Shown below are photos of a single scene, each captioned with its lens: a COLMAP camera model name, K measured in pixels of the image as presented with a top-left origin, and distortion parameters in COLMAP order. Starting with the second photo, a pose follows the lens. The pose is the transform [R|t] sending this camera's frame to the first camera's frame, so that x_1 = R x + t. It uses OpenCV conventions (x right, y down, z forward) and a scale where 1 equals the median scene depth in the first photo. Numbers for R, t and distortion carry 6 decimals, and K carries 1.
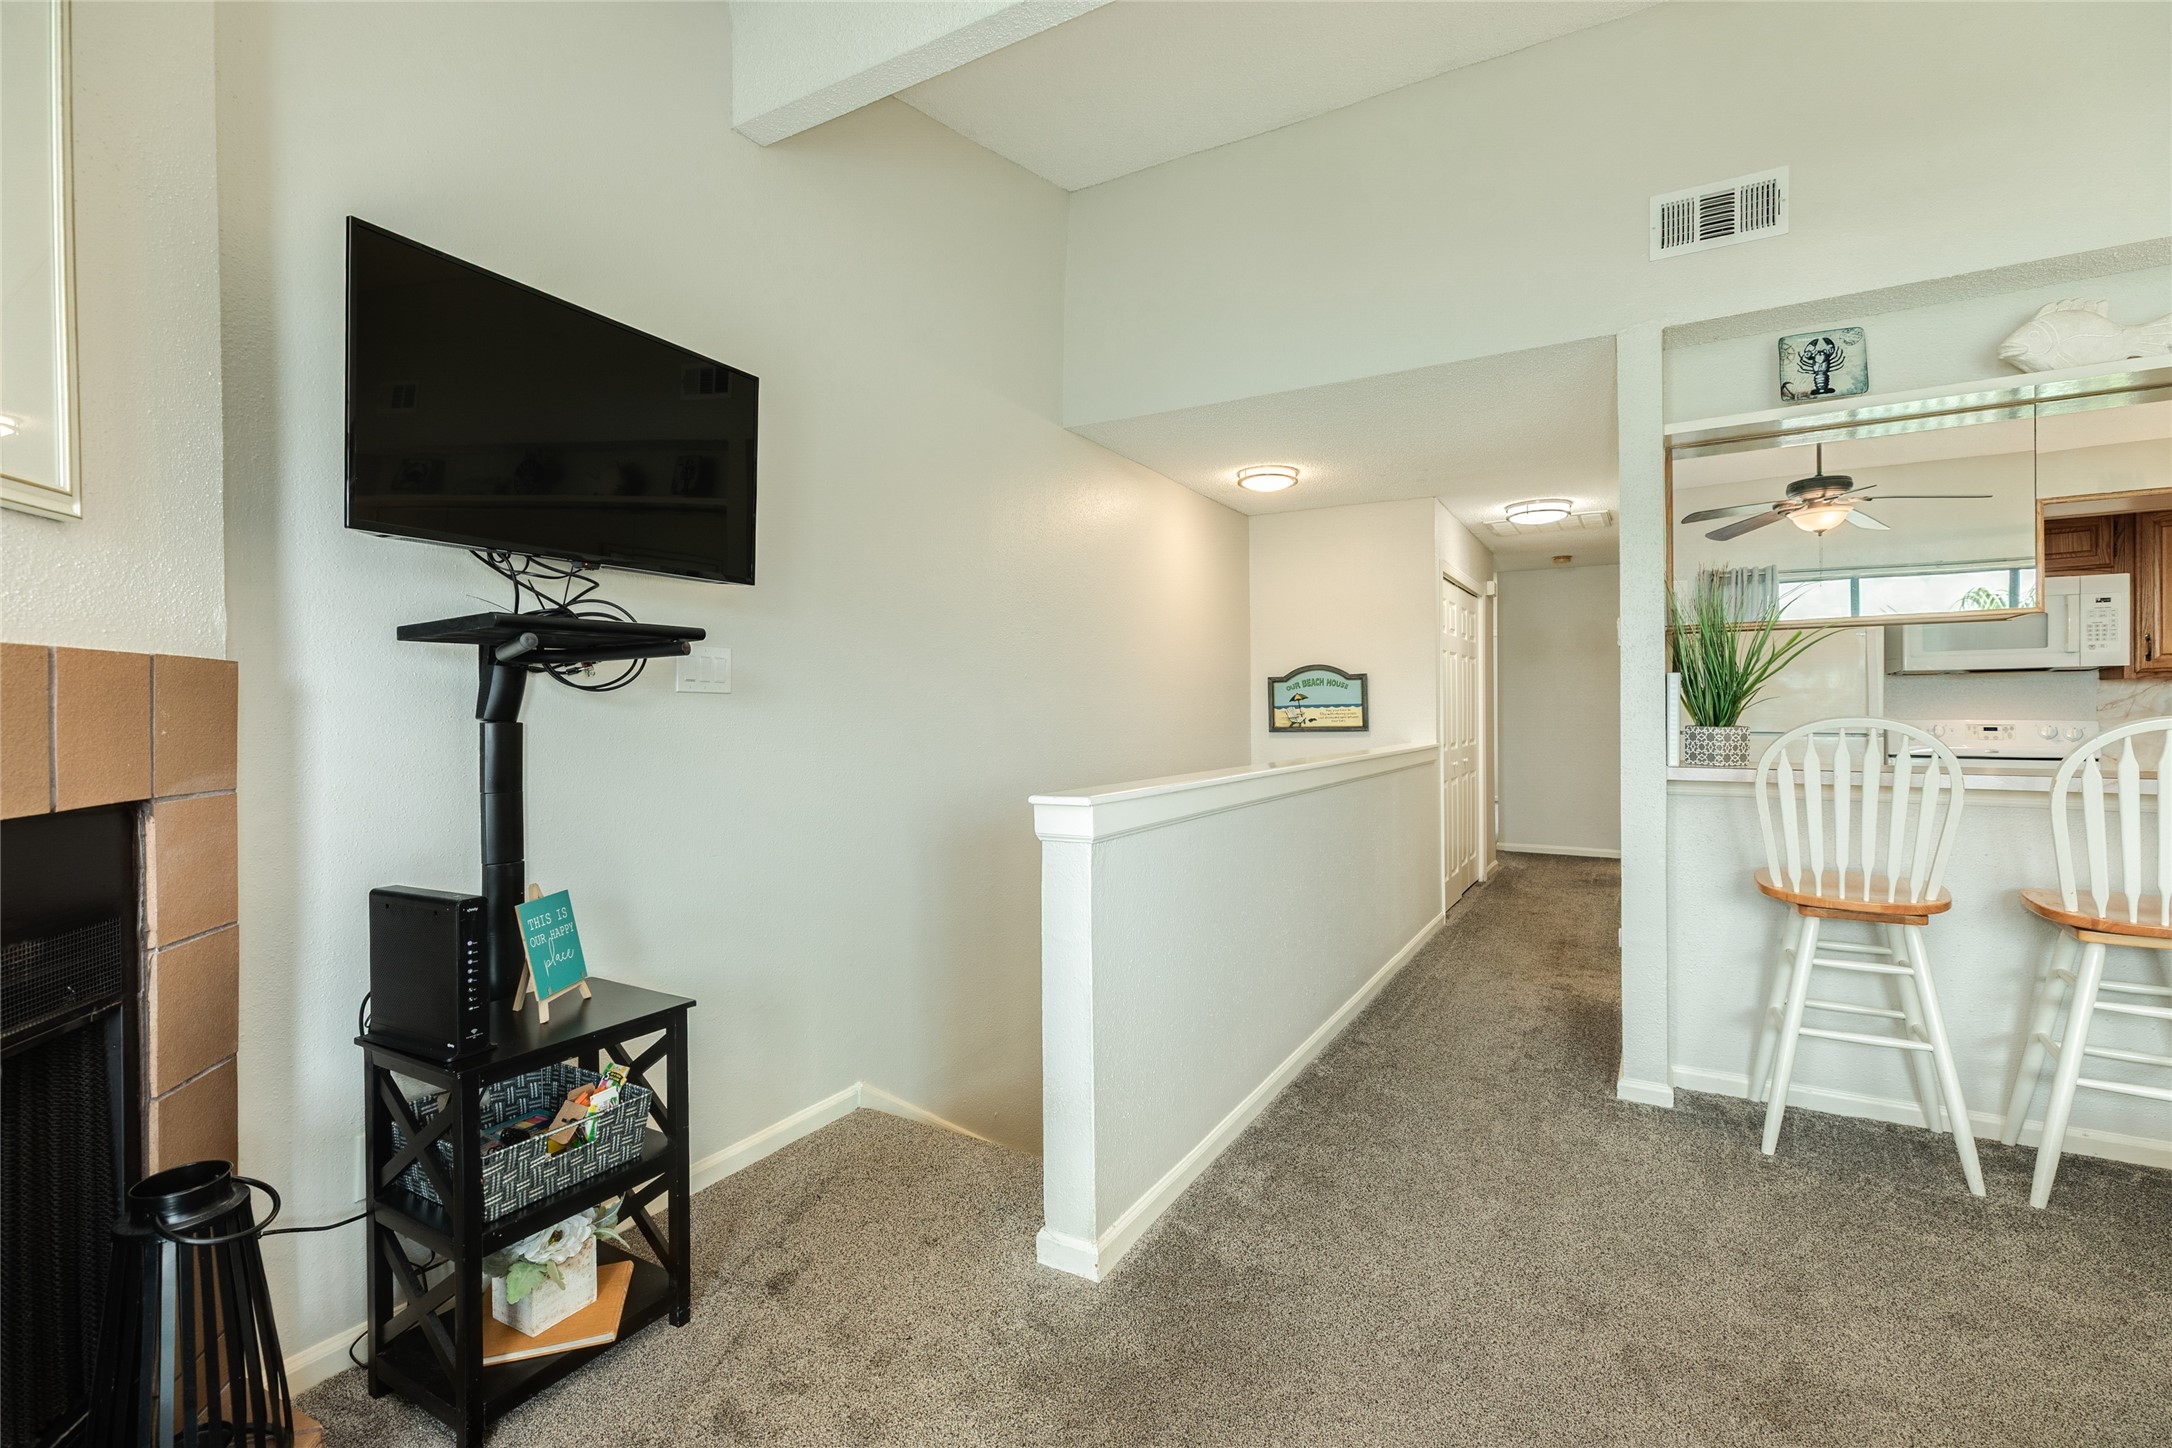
lens RADIAL K [[973.1, 0, 1083.5], [0, 973.1, 727.3], [0, 0, 1]] dist [0.009880, -0.000287]
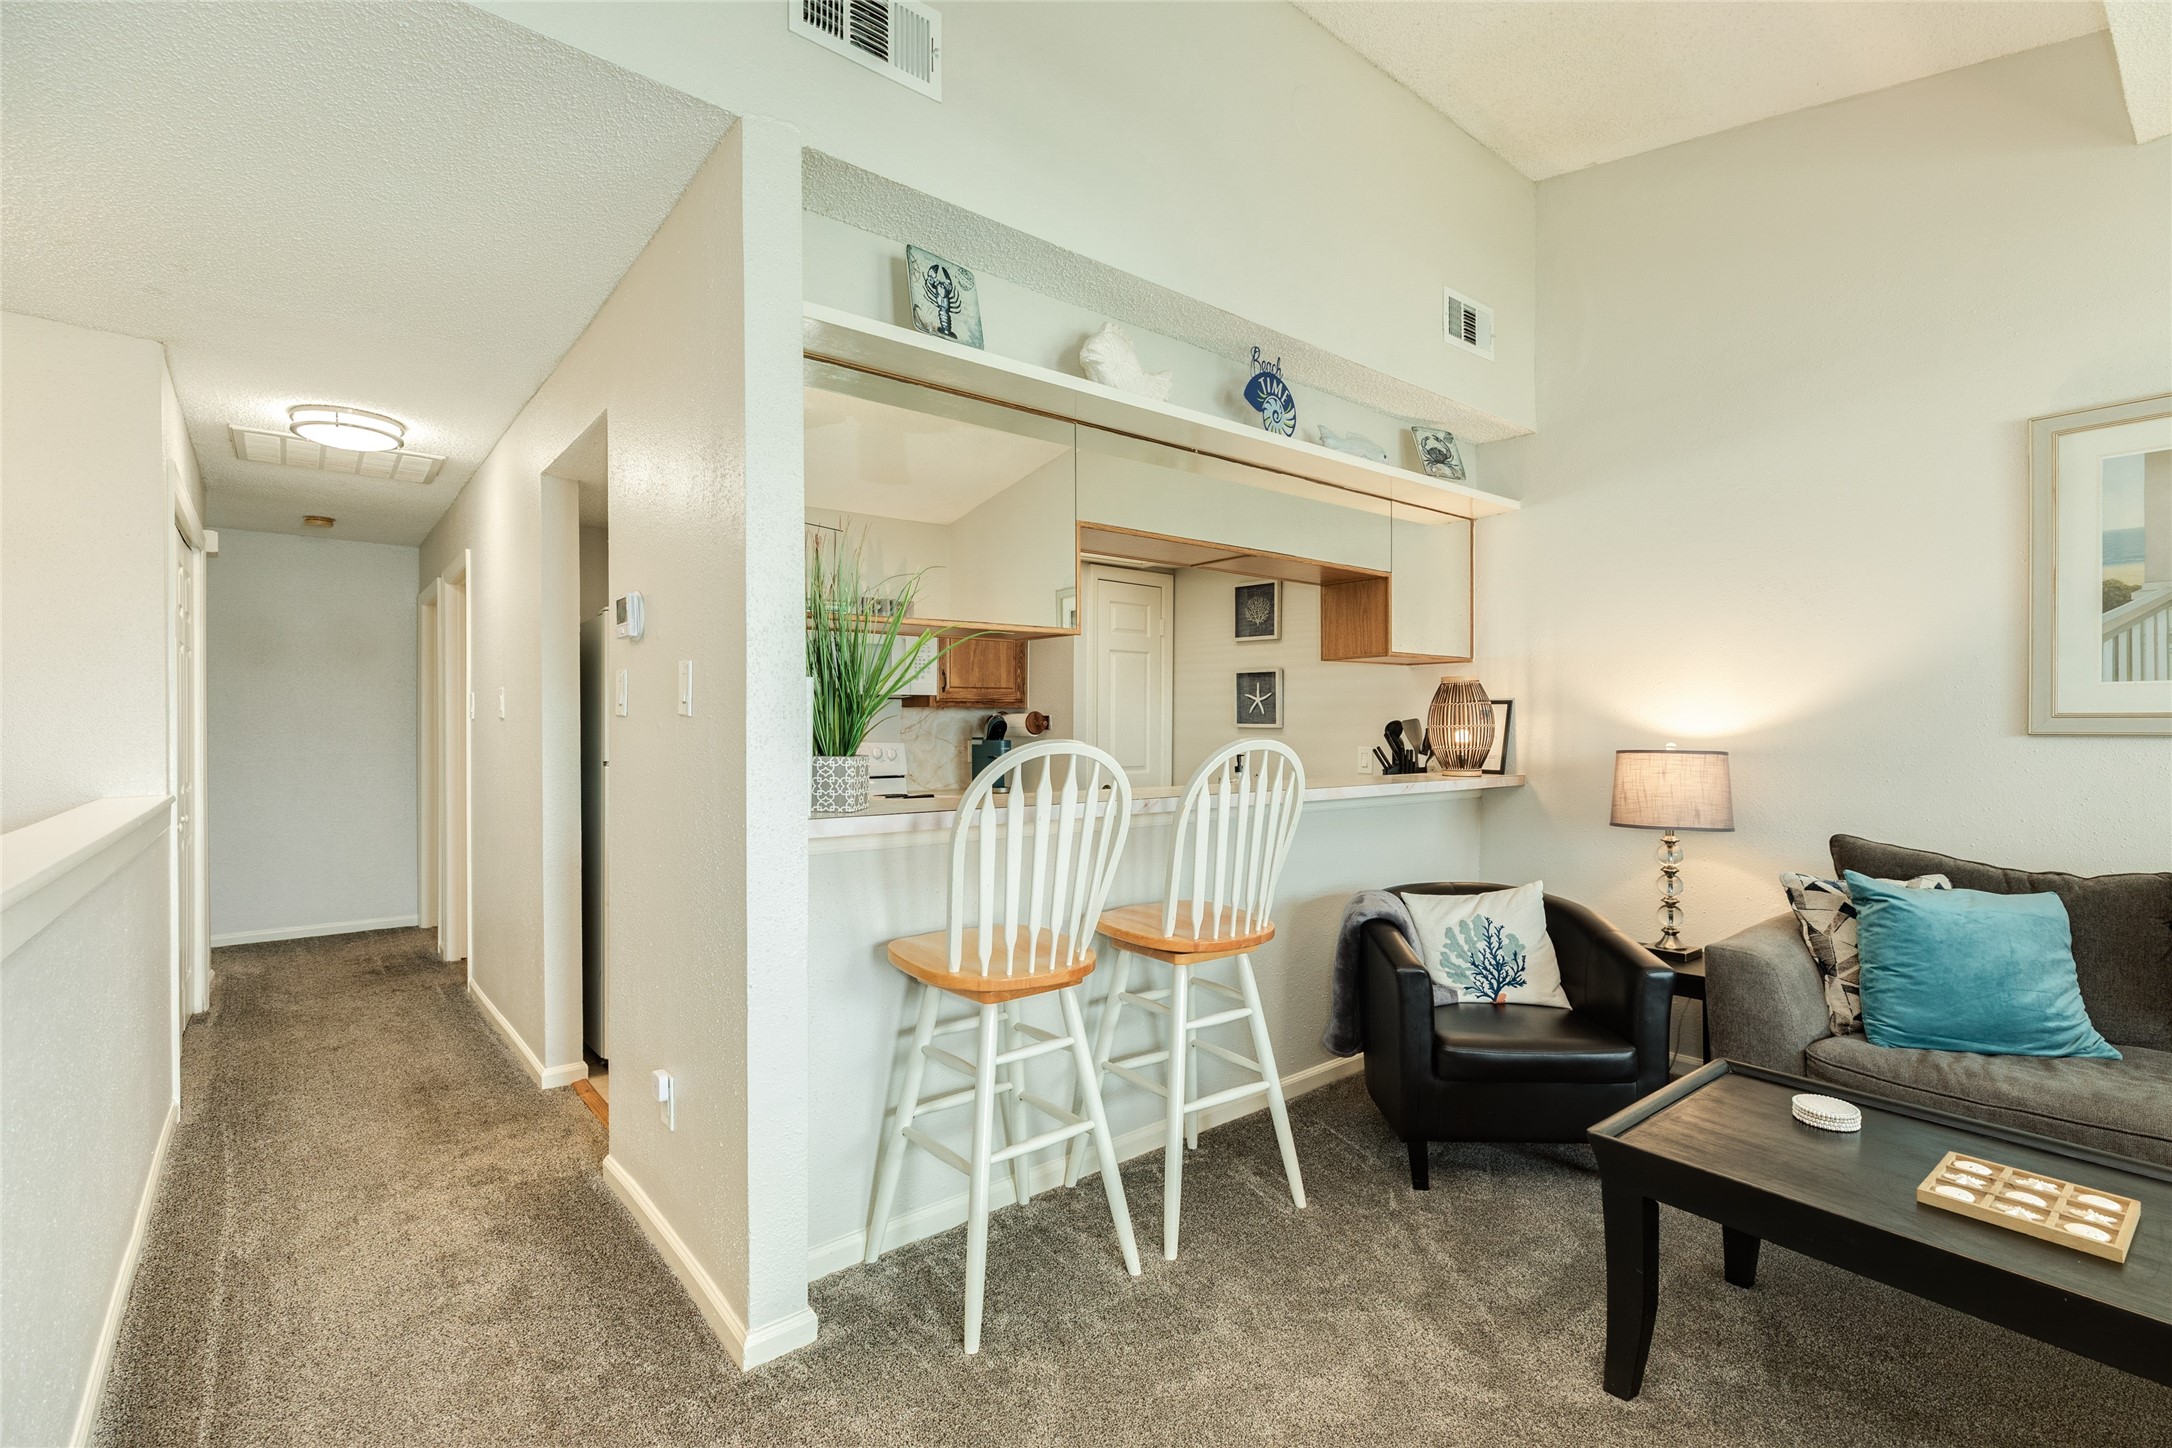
lens RADIAL K [[973.1, 0, 1083.5], [0, 973.1, 727.3], [0, 0, 1]] dist [0.009880, -0.000287]
pose [[0.349349, 0.004401, 0.936982, 0.041902], [0.018963, 0.999751, -0.011766, -0.008748], [-0.936801, 0.021878, 0.349179, 0.508425]]
